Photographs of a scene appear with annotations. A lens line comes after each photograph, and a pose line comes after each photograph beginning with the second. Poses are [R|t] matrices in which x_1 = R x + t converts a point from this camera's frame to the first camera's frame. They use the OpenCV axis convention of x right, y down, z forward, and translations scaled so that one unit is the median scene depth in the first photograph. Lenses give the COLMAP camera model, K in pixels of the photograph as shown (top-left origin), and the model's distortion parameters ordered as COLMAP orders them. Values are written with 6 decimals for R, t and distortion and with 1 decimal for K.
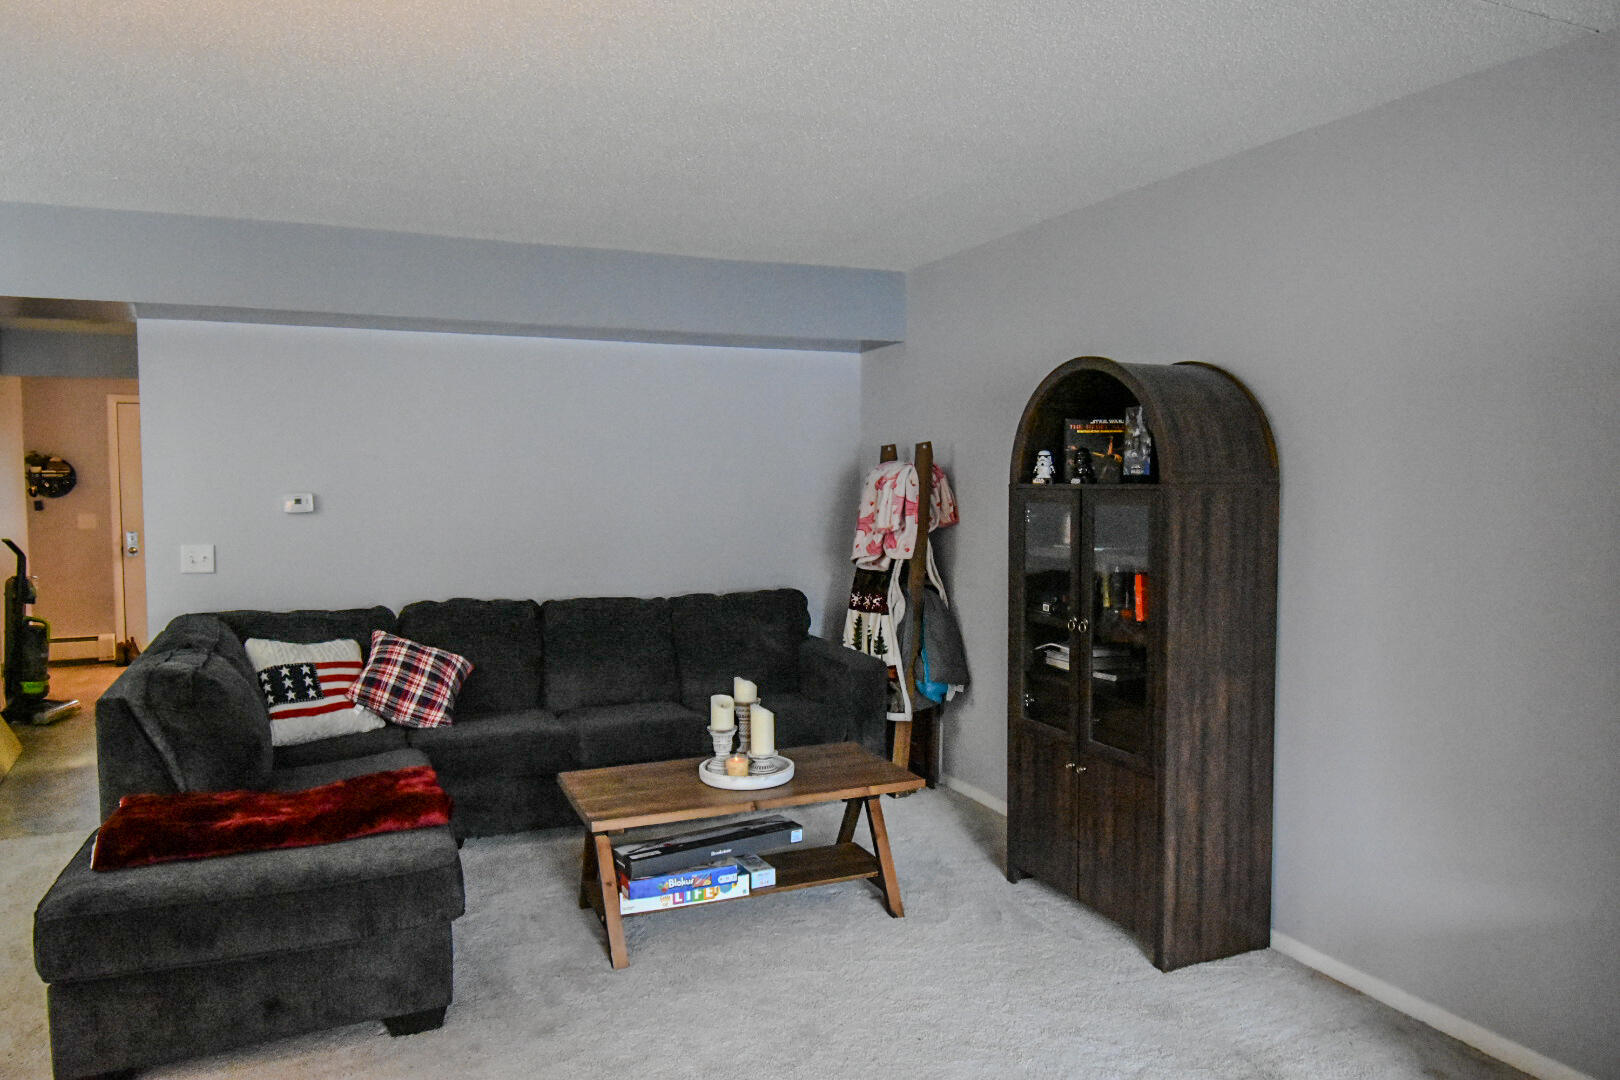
lens RADIAL K [[1195.2, 0, 810.0], [0, 1195.2, 540.0], [0, 0, 1]] dist [-0.002791, -0.000182]
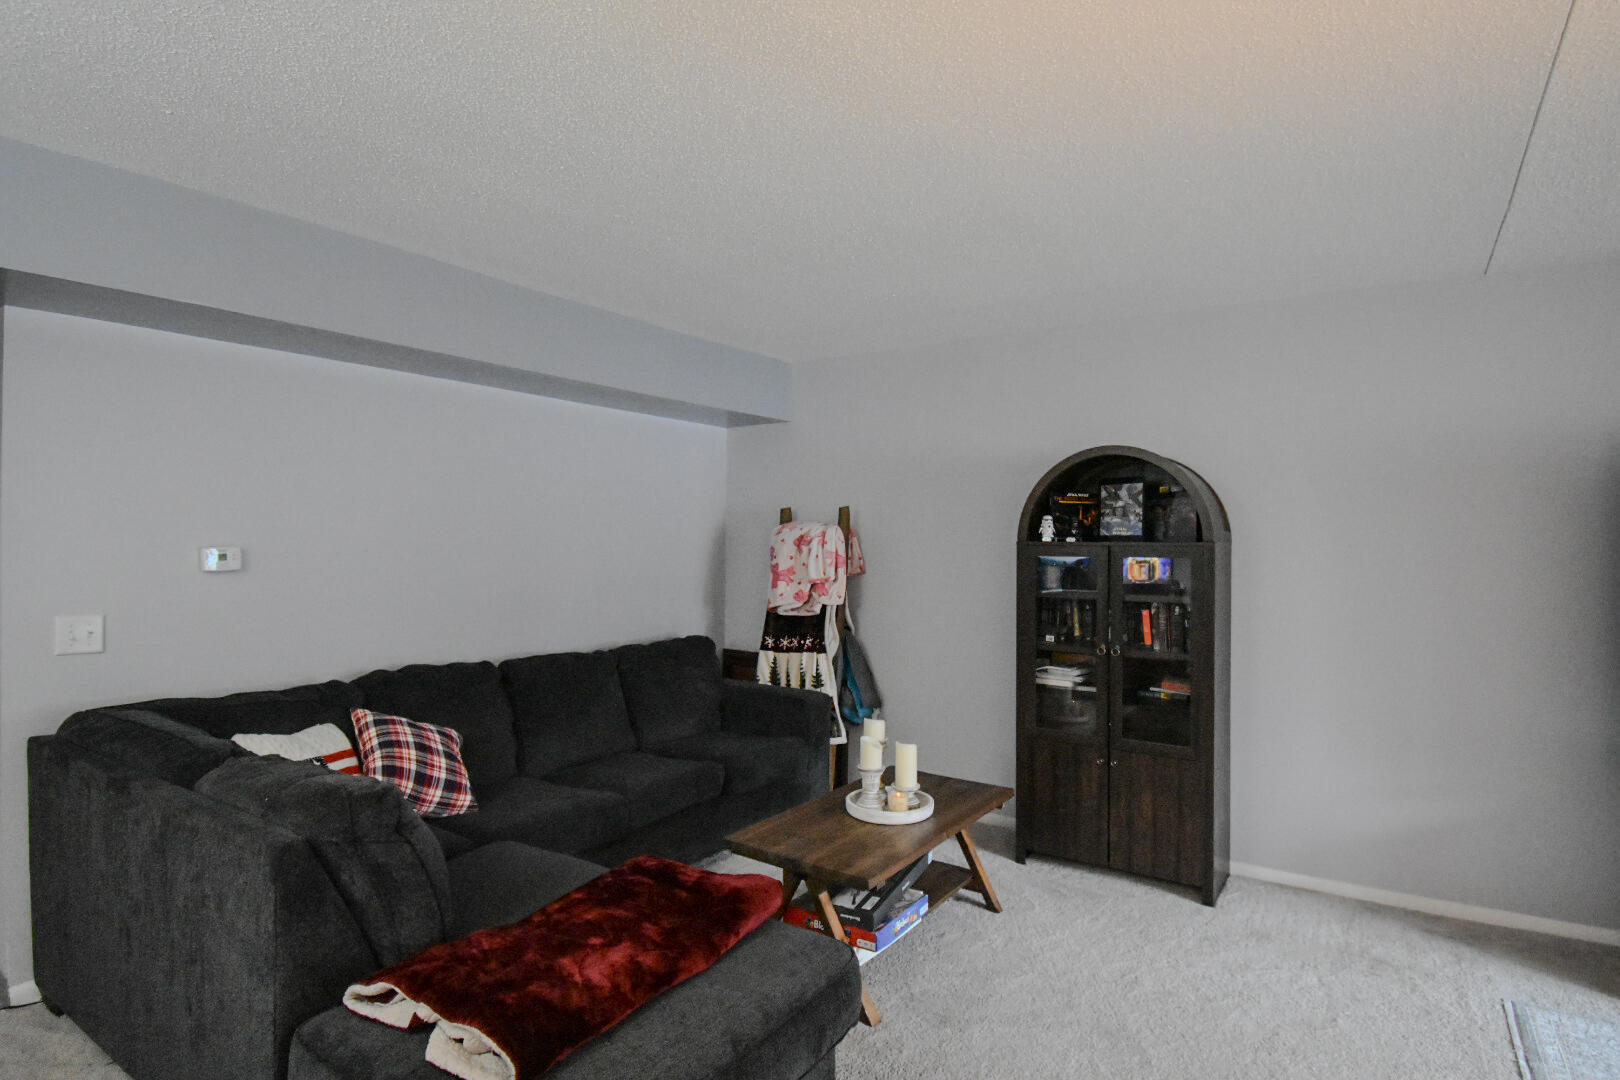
lens RADIAL K [[910.9, 0, 817.6], [0, 910.9, 538.6], [0, 0, 1]] dist [0.021678, -0.030873]
pose [[0.823734, 0.008878, 0.566906, -0.468986], [0.020691, 0.998741, -0.045705, -0.008815], [-0.566598, 0.049378, 0.822513, 0.281058]]
